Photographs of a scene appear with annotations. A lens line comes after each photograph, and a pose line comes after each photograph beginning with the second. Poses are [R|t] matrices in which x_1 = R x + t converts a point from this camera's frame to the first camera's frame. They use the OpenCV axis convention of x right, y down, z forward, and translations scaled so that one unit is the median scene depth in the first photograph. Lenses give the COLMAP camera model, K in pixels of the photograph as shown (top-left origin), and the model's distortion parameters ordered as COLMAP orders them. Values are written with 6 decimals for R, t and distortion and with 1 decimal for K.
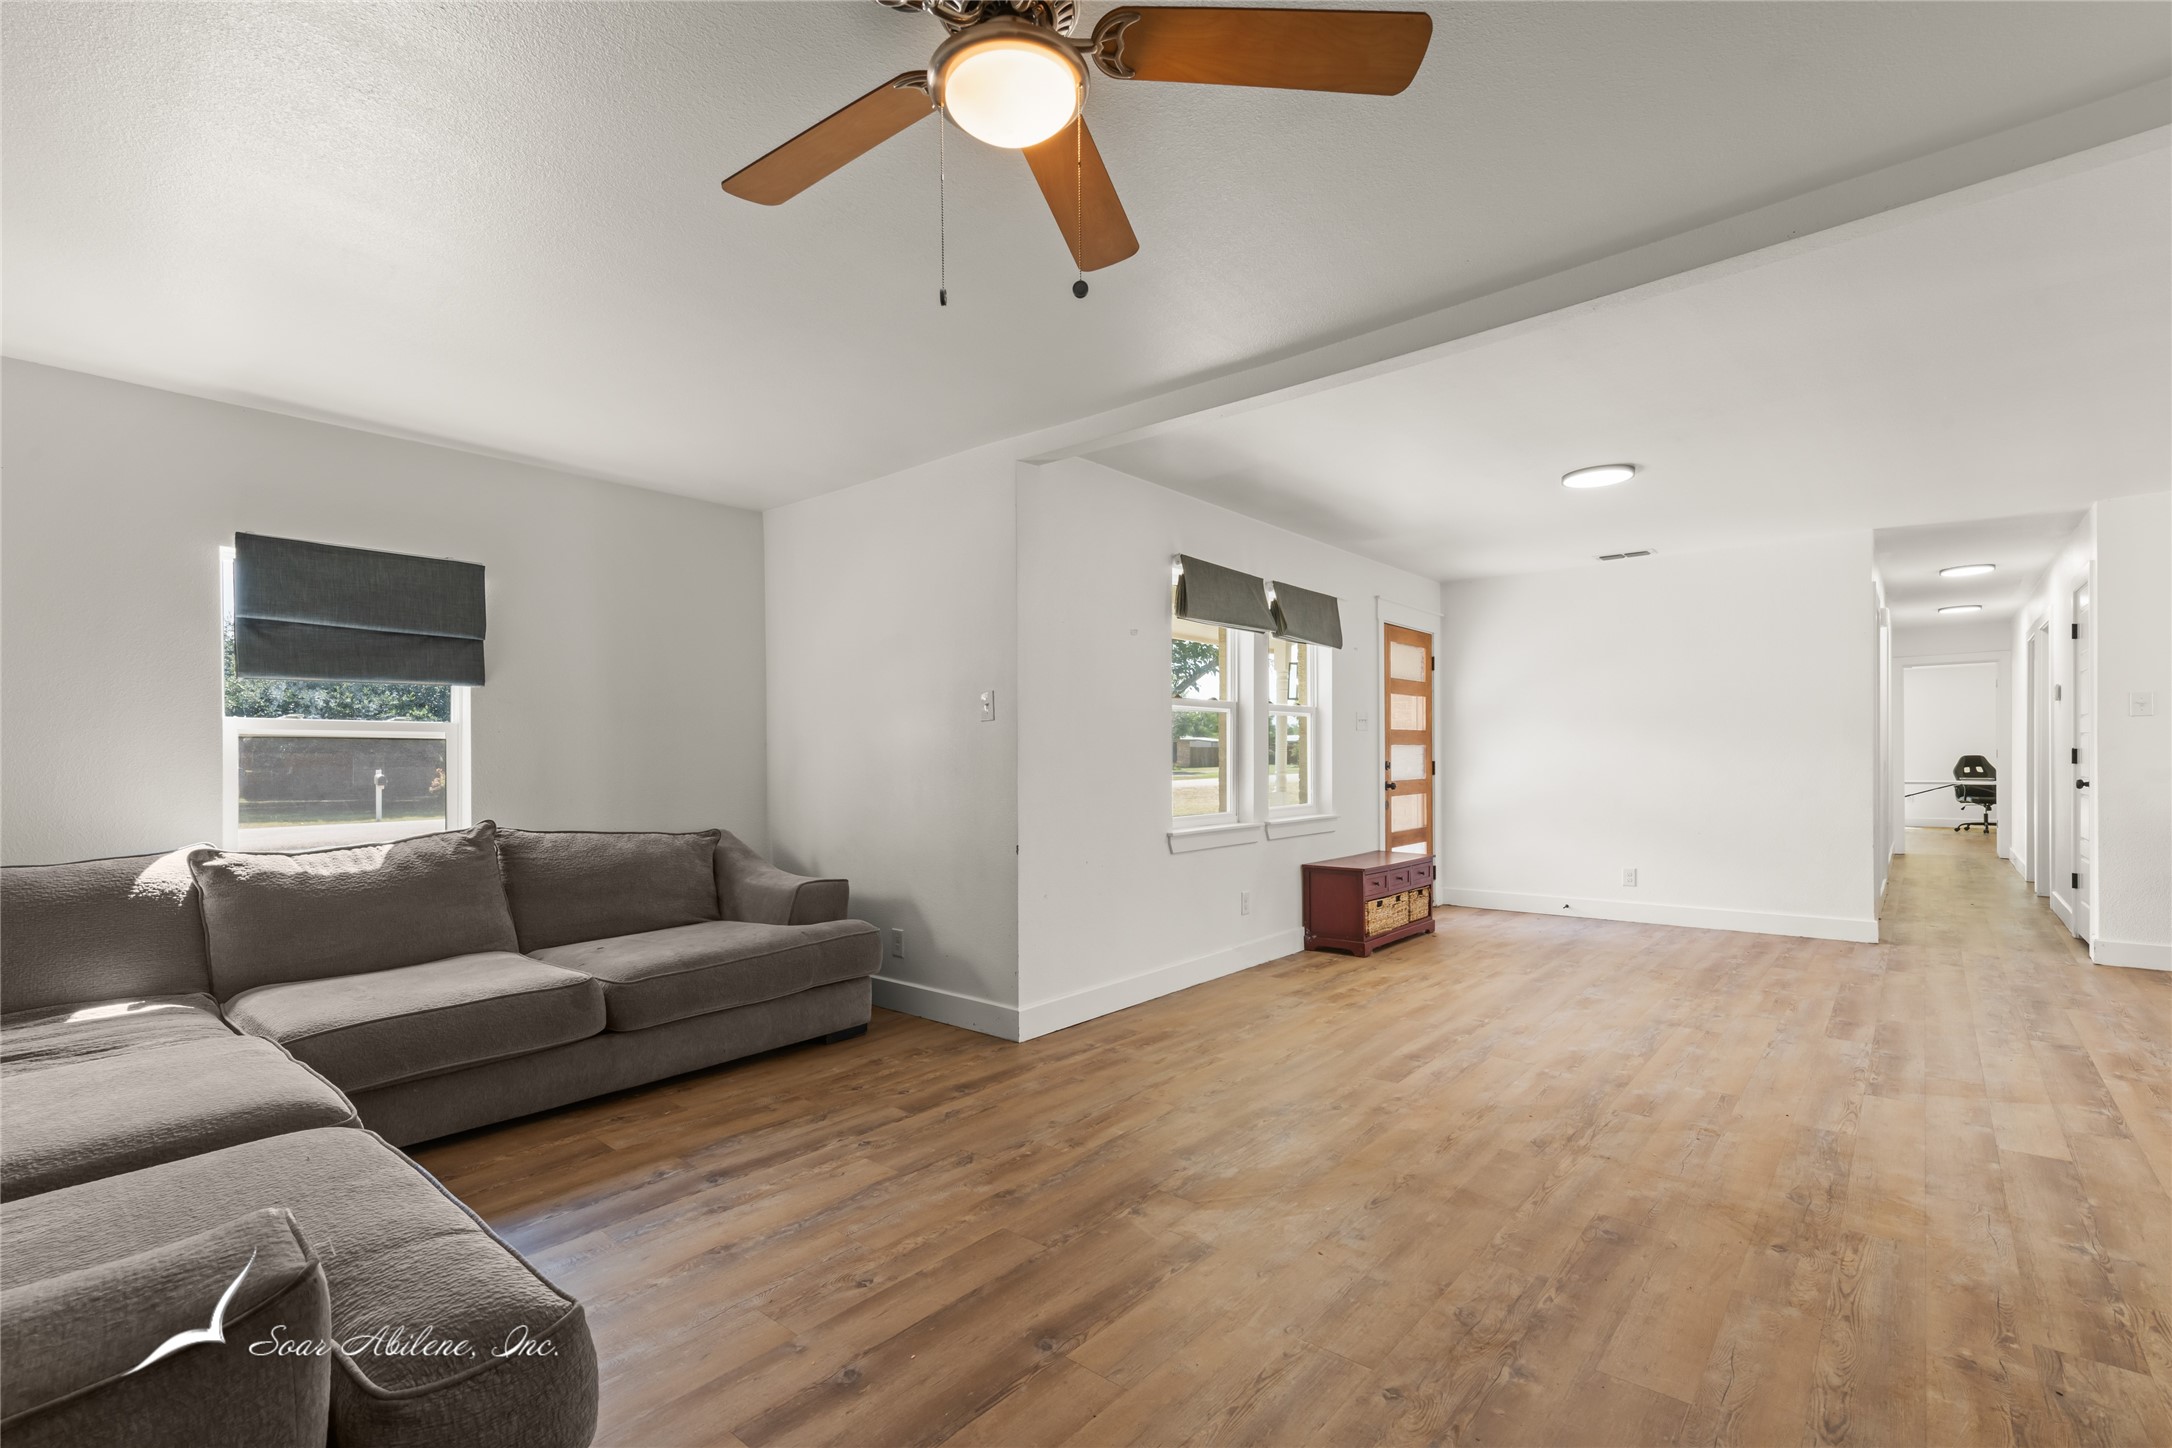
lens RADIAL K [[961.4, 0, 1086.0], [0, 961.4, 724.0], [0, 0, 1]] dist [0.008617, -0.001136]
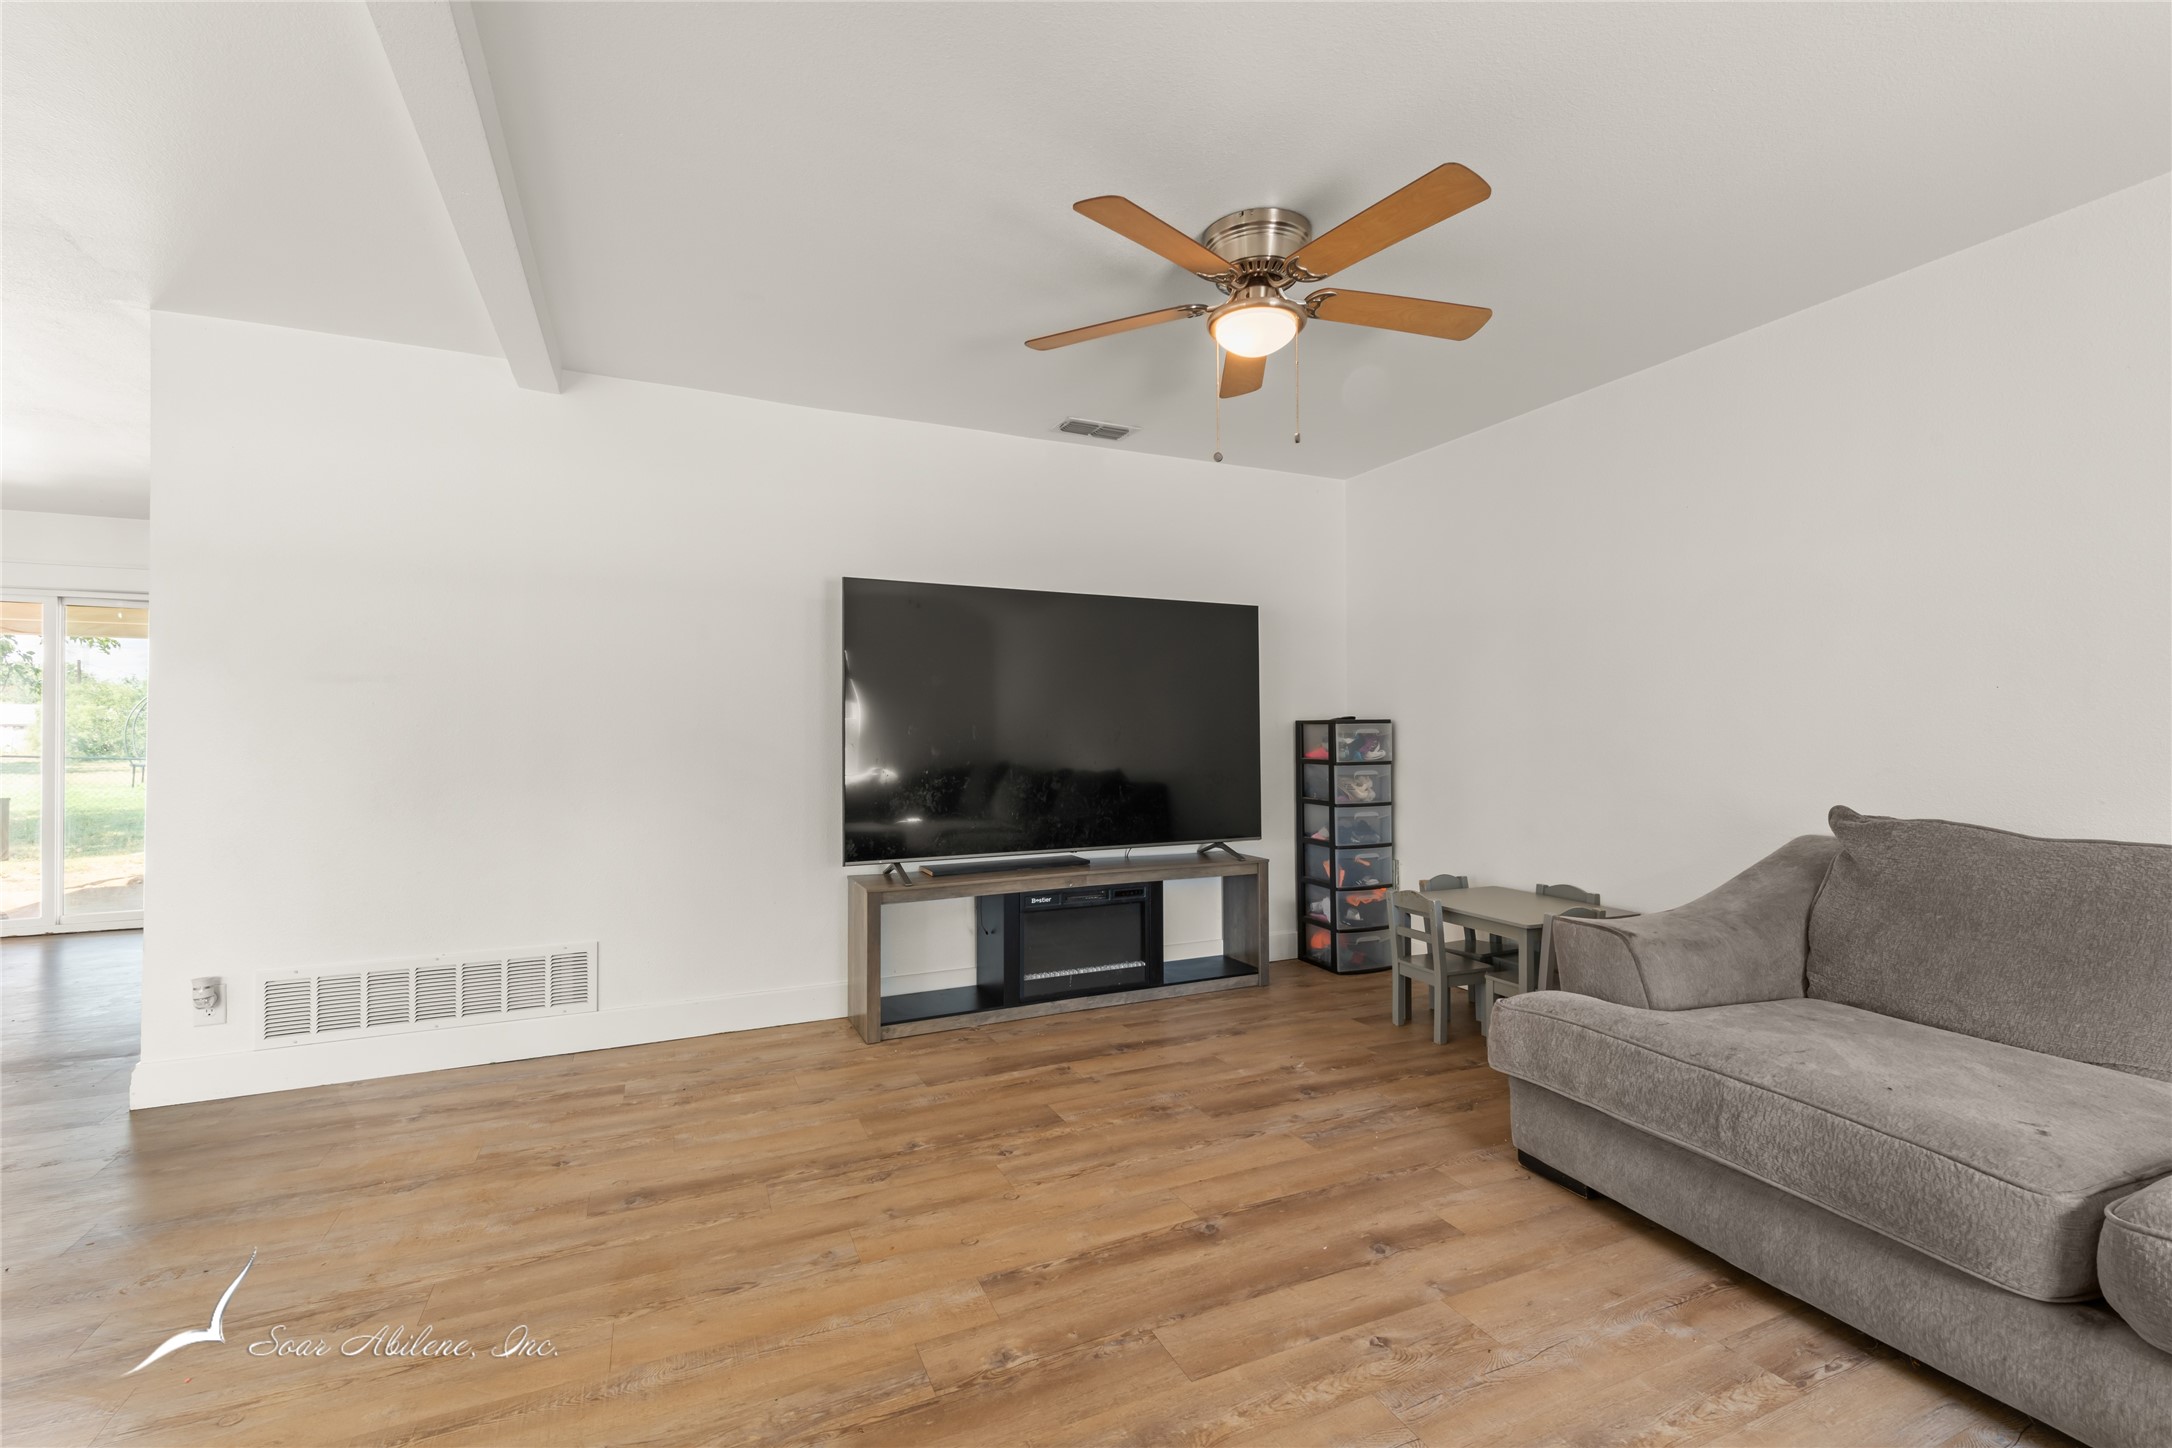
lens RADIAL K [[961.4, 0, 1086.0], [0, 961.4, 724.0], [0, 0, 1]] dist [0.008617, -0.001136]
pose [[-0.903733, 0.018183, 0.427710, -0.253308], [-0.003365, 0.998765, -0.049569, 0.055072], [-0.428083, -0.046236, -0.902556, 1.305695]]
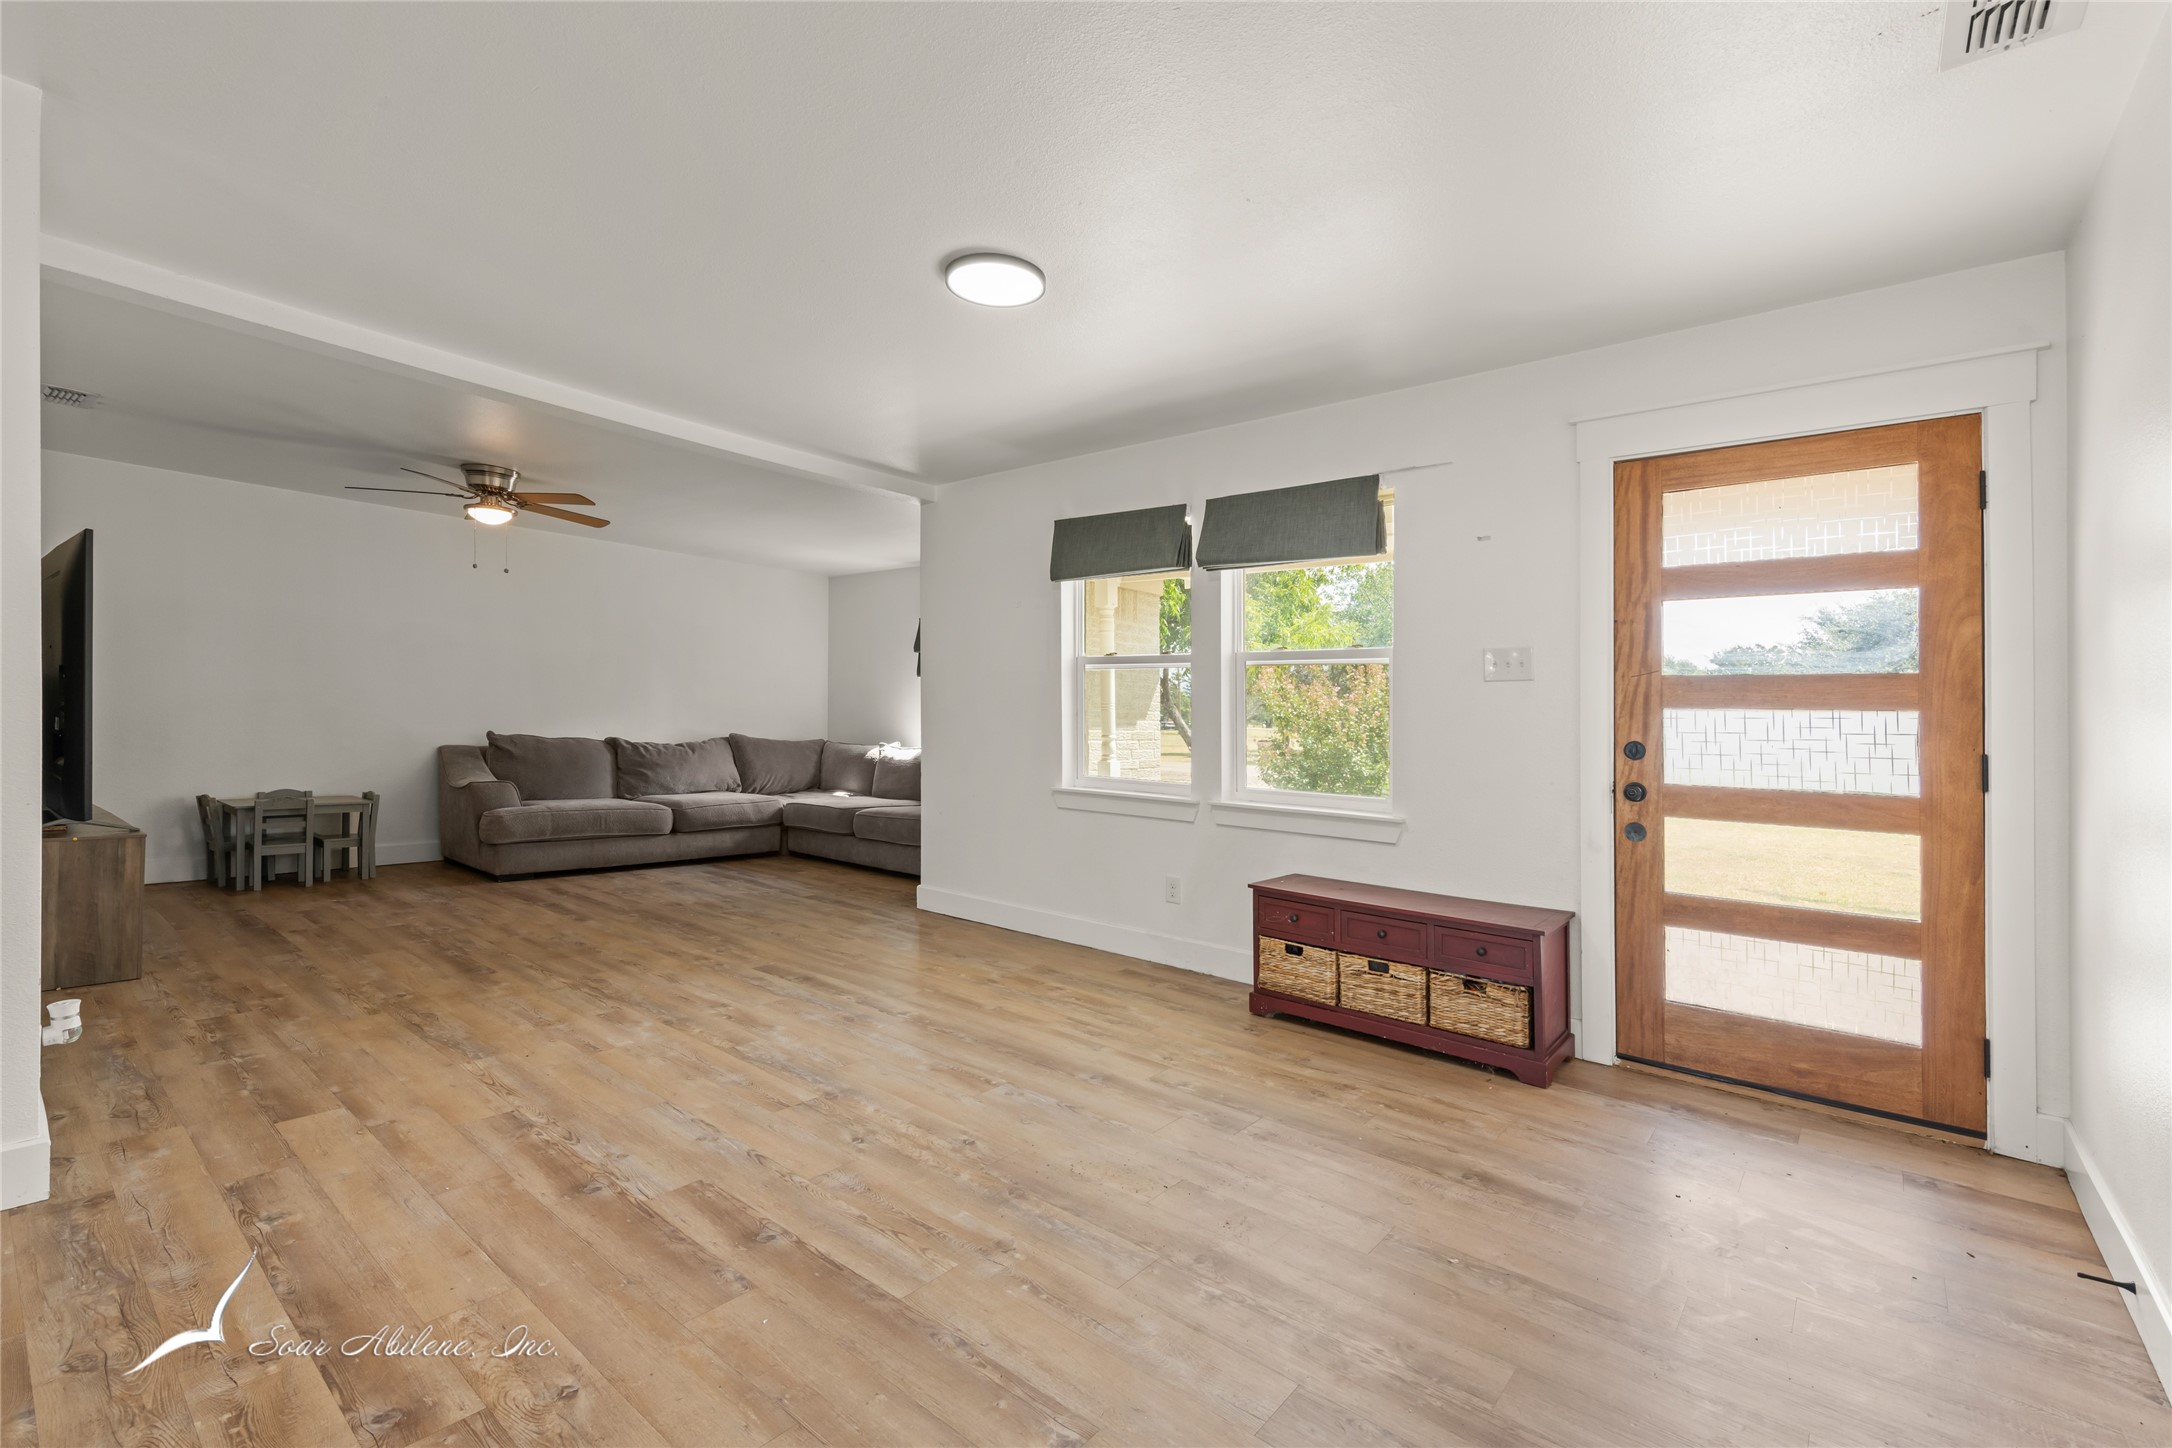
lens RADIAL K [[937.0, 0, 1097.5], [0, 937.0, 737.5], [0, 0, 1]] dist [0.006561, -0.000413]
pose [[0.032987, 0.030679, -0.998985, 1.724076], [0.008328, 0.999486, 0.030969, 0.040641], [0.999421, -0.009341, 0.032714, 1.568342]]
